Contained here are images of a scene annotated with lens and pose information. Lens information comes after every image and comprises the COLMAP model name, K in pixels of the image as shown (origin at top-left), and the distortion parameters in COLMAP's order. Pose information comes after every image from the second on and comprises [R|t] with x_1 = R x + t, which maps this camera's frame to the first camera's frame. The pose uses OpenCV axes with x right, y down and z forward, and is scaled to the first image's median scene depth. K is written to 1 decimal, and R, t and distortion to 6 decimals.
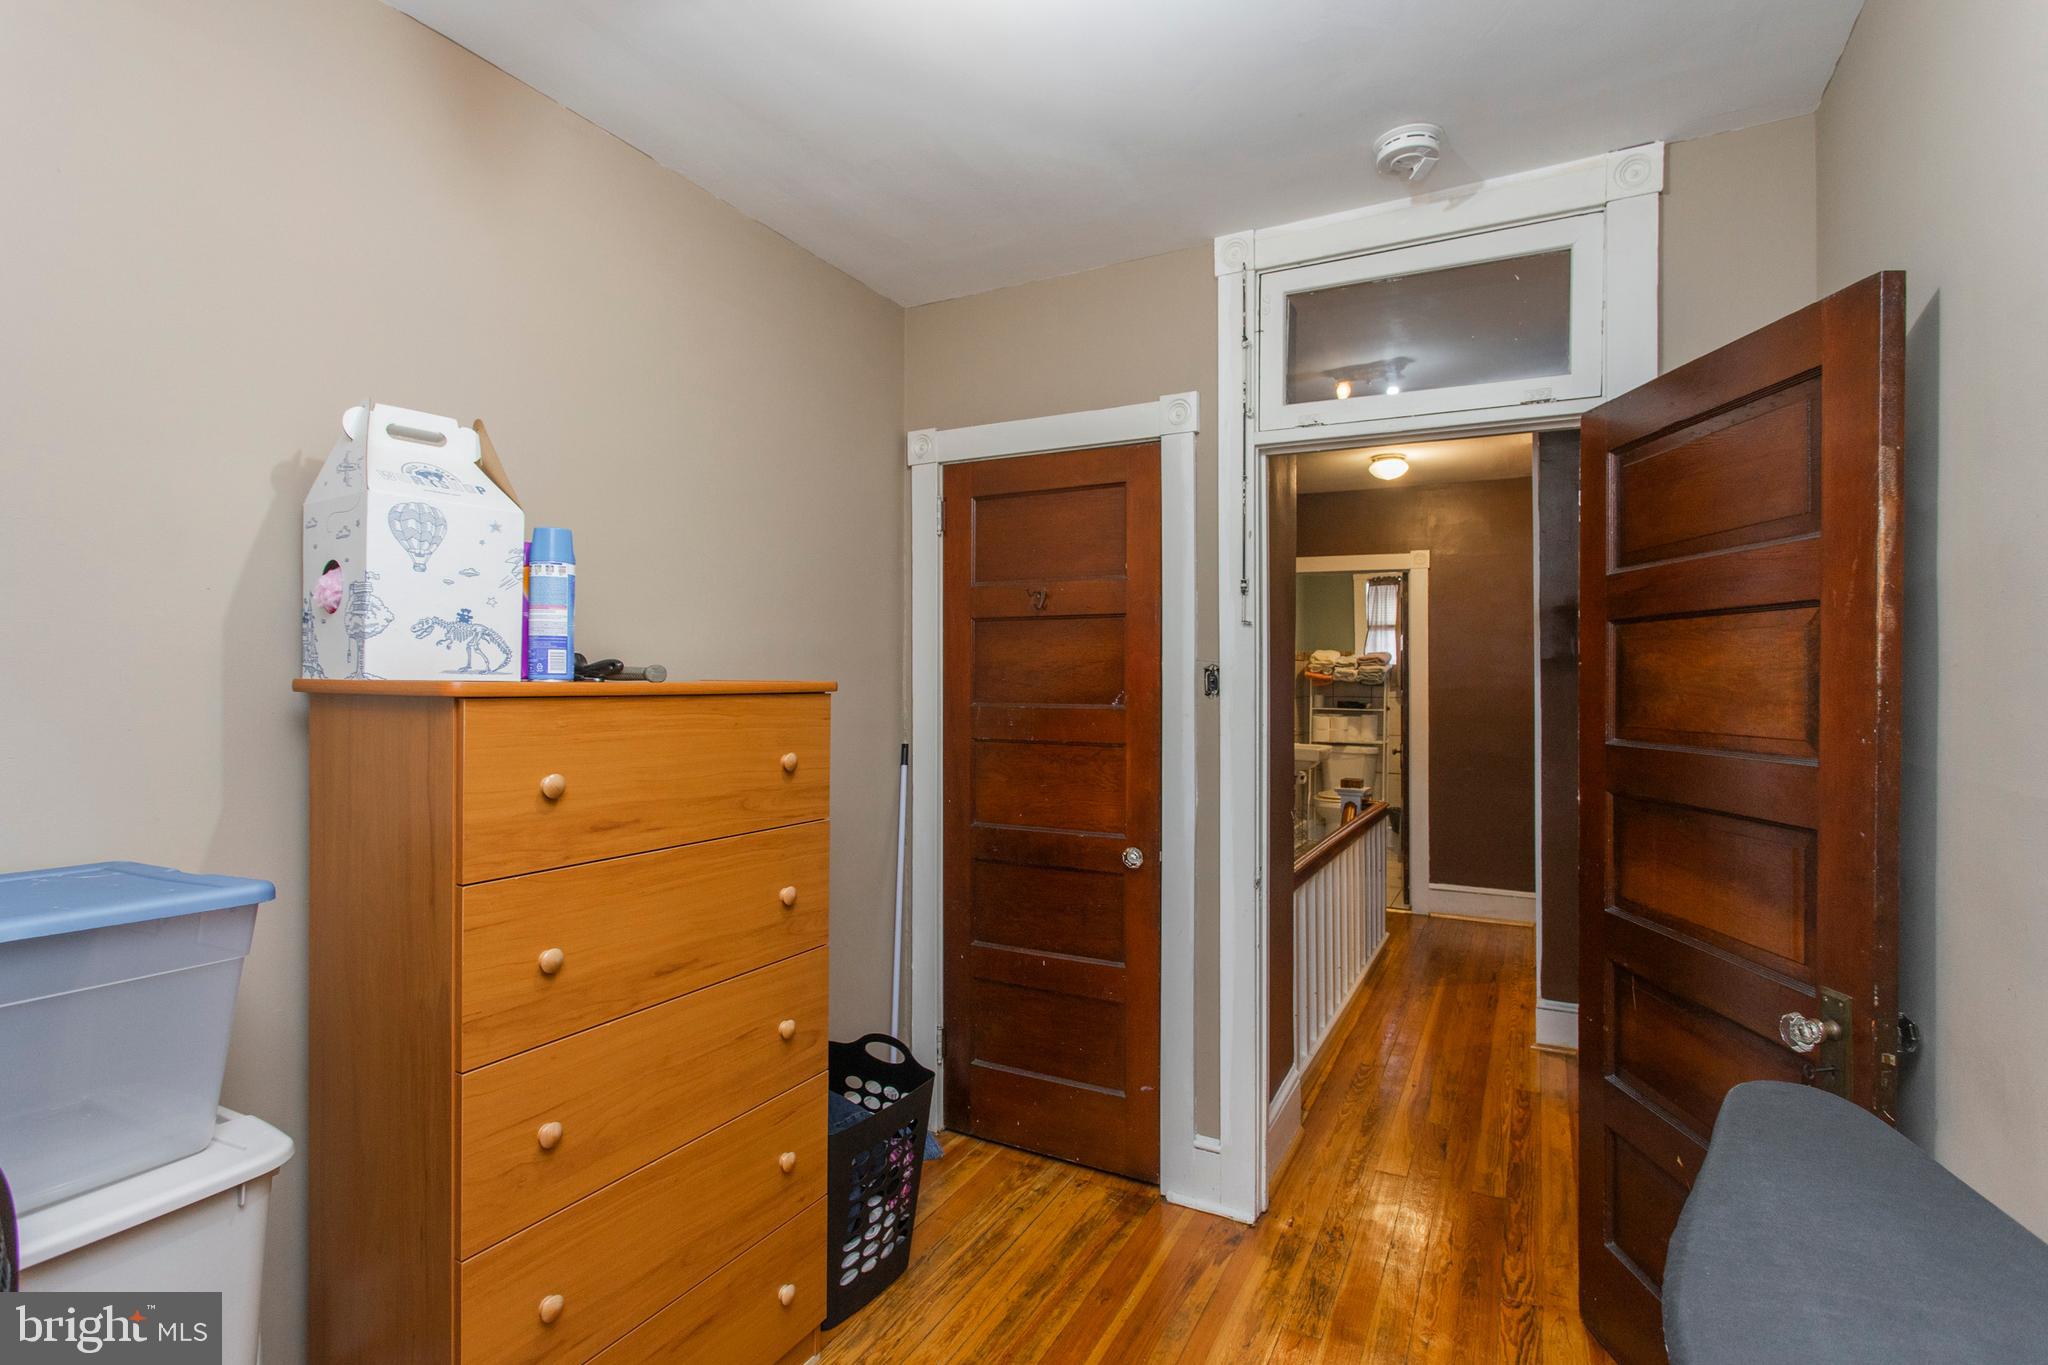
lens RADIAL K [[973.8, 0, 1026.0], [0, 973.8, 679.2], [0, 0, 1]] dist [0.001824, 0.000070]
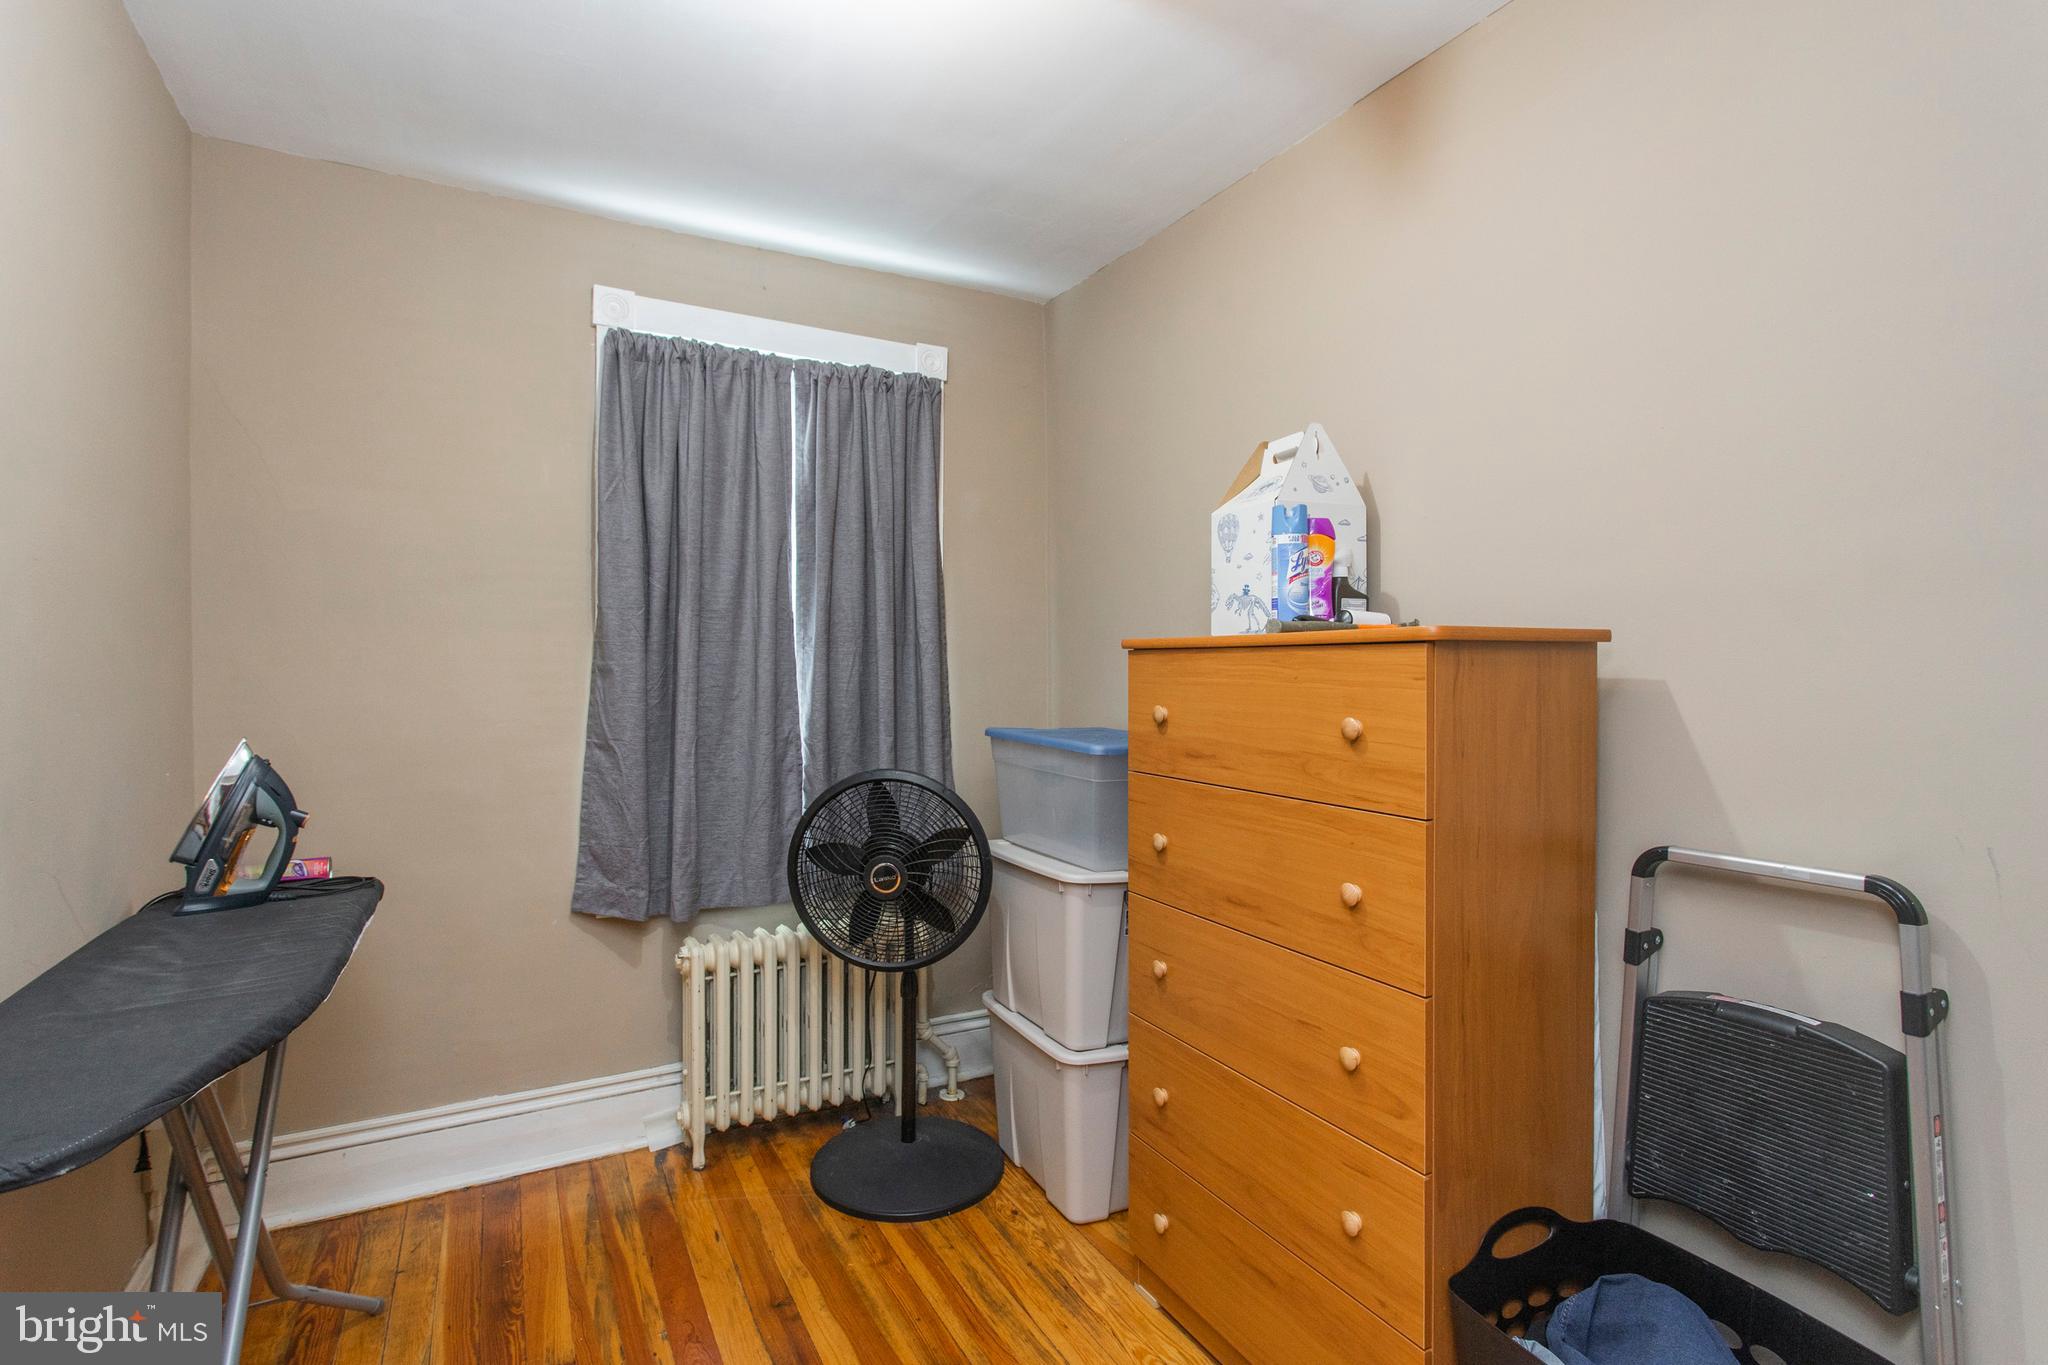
lens RADIAL K [[973.8, 0, 1024.9], [0, 973.8, 678.3], [0, 0, 1]] dist [0.001824, 0.000070]
pose [[-0.543382, 0.005594, -0.839467, 0.689727], [-0.003262, 0.999956, 0.008775, 0.043766], [0.839479, 0.007506, -0.543340, 1.438736]]
